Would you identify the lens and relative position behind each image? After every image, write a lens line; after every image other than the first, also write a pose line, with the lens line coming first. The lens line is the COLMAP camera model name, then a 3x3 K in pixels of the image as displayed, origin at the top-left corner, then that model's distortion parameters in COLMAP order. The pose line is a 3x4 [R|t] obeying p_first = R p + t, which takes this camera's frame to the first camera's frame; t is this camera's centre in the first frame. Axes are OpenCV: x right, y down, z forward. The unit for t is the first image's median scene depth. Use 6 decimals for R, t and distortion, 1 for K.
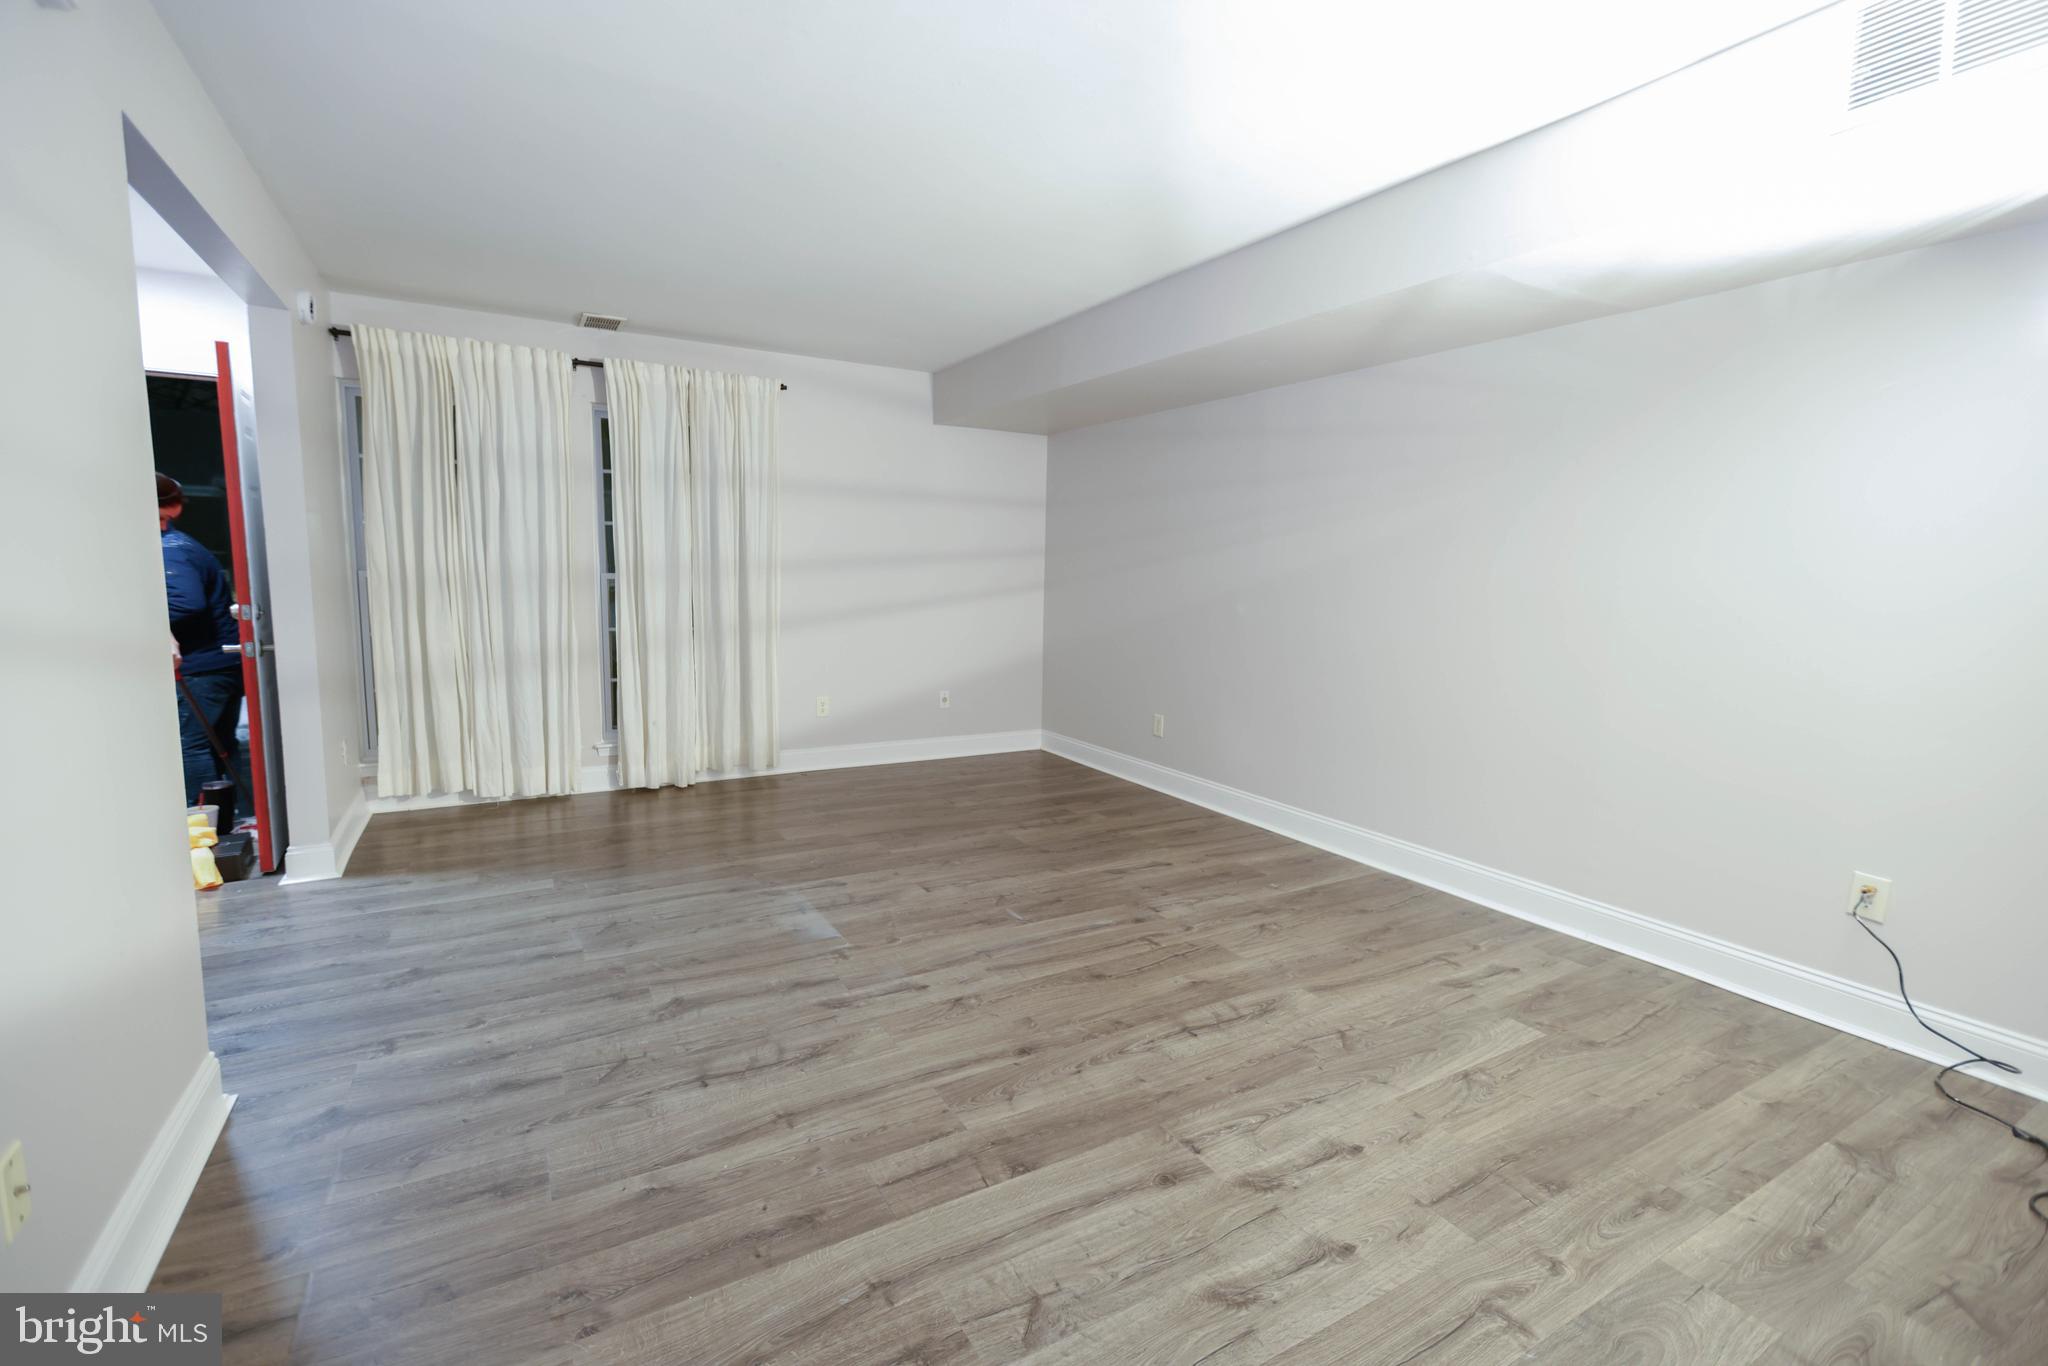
lens RADIAL K [[911.9, 0, 1021.1], [0, 911.9, 678.5], [0, 0, 1]] dist [-0.002334, 0.000165]
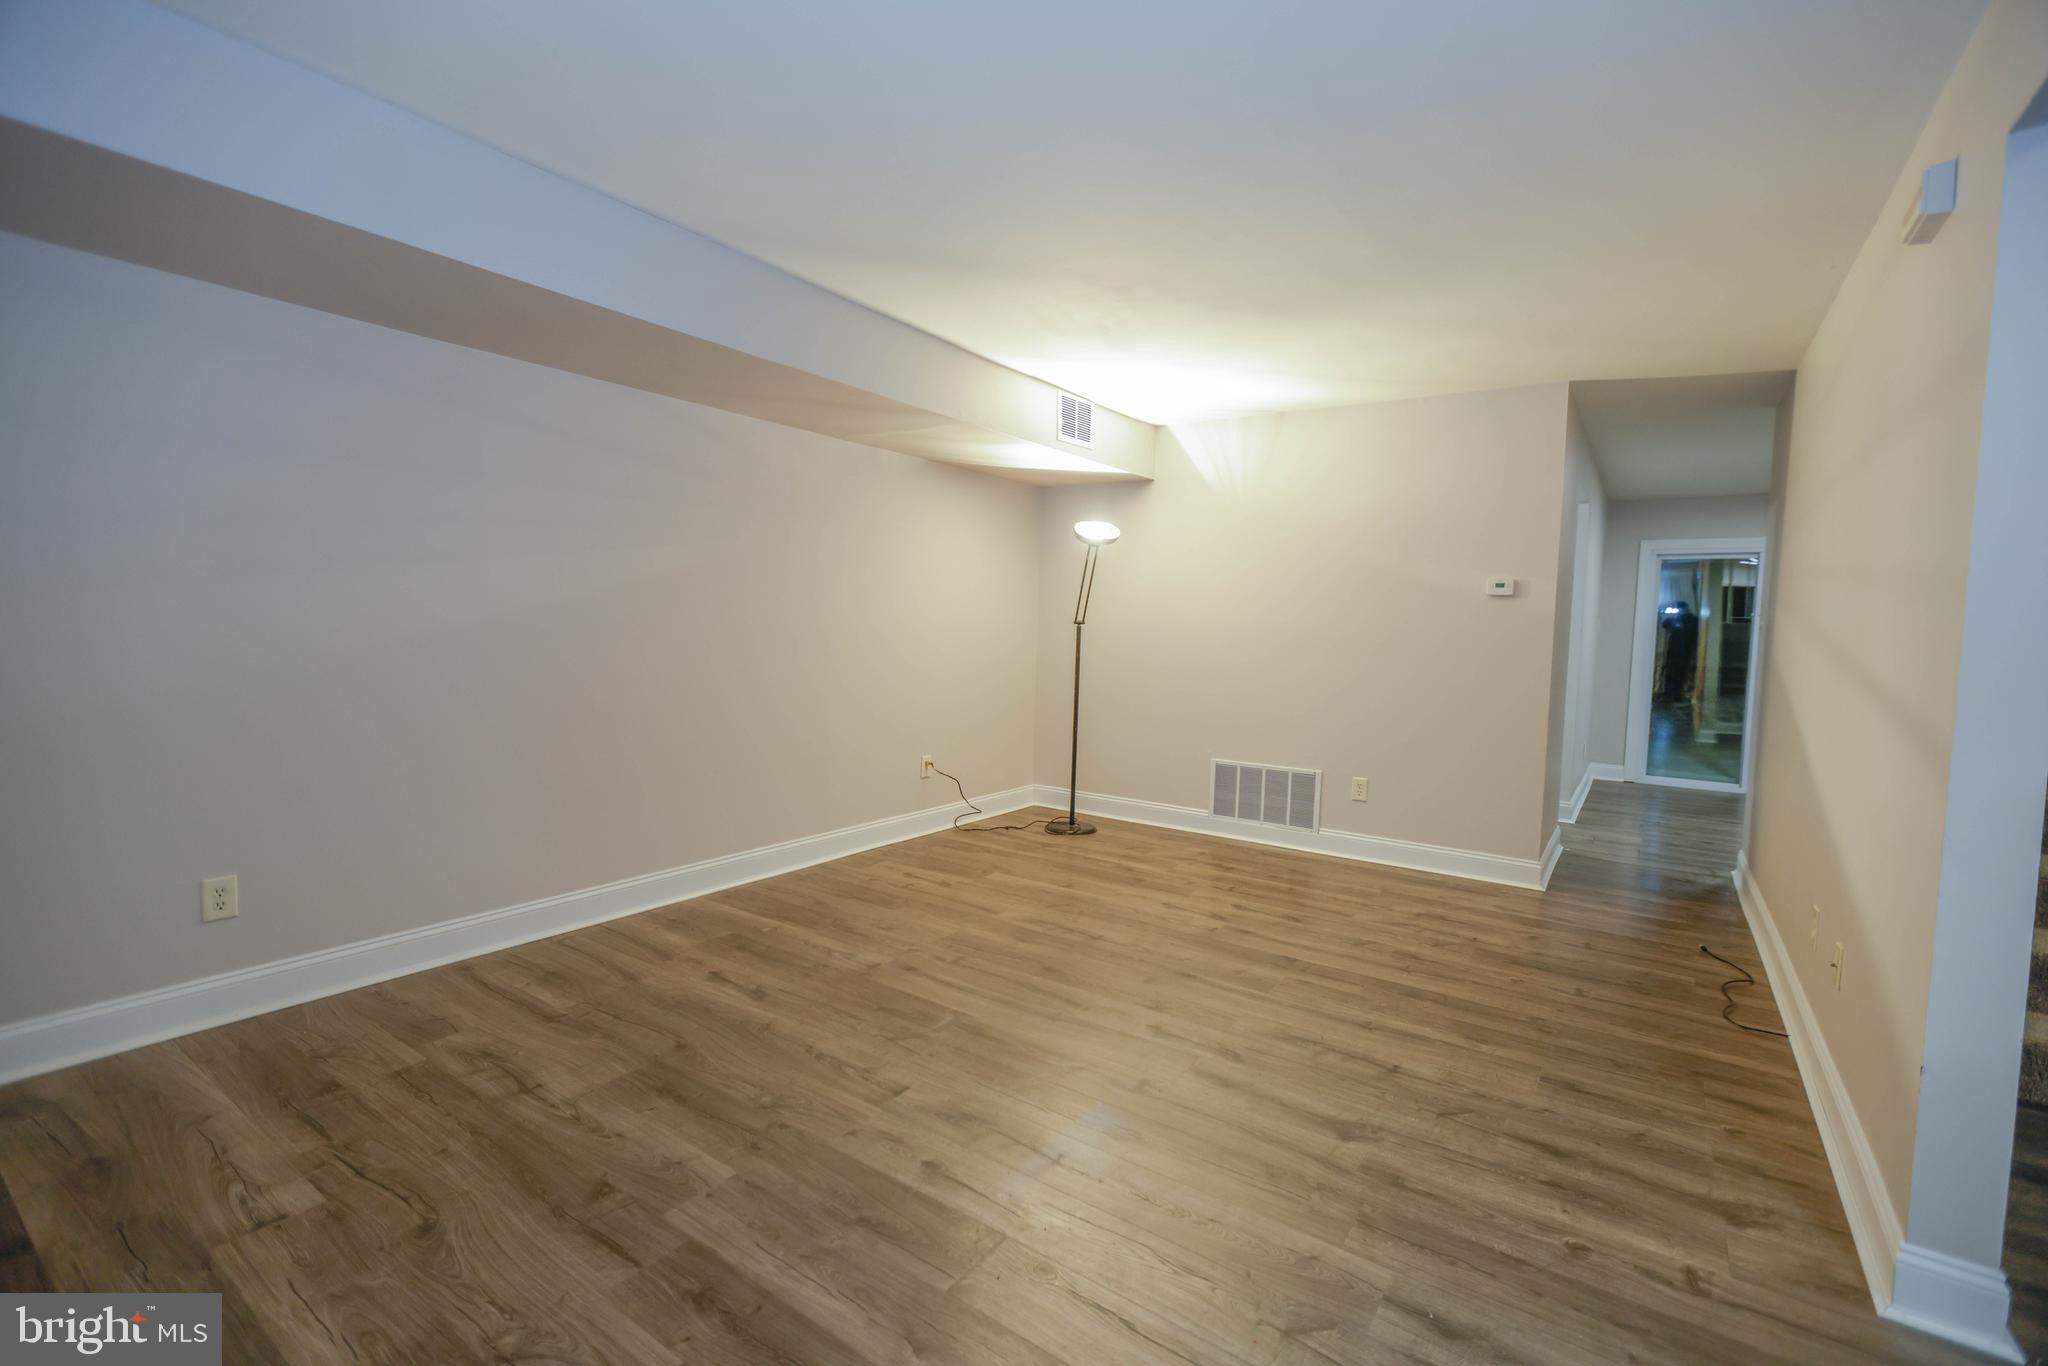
lens RADIAL K [[911.9, 0, 1017.0], [0, 911.9, 689.4], [0, 0, 1]] dist [-0.002334, 0.000165]
pose [[-0.424390, -0.098488, 0.900107, -0.980639], [0.073498, 0.987040, 0.142653, -0.209925], [-0.902492, 0.126697, -0.411651, 1.583570]]
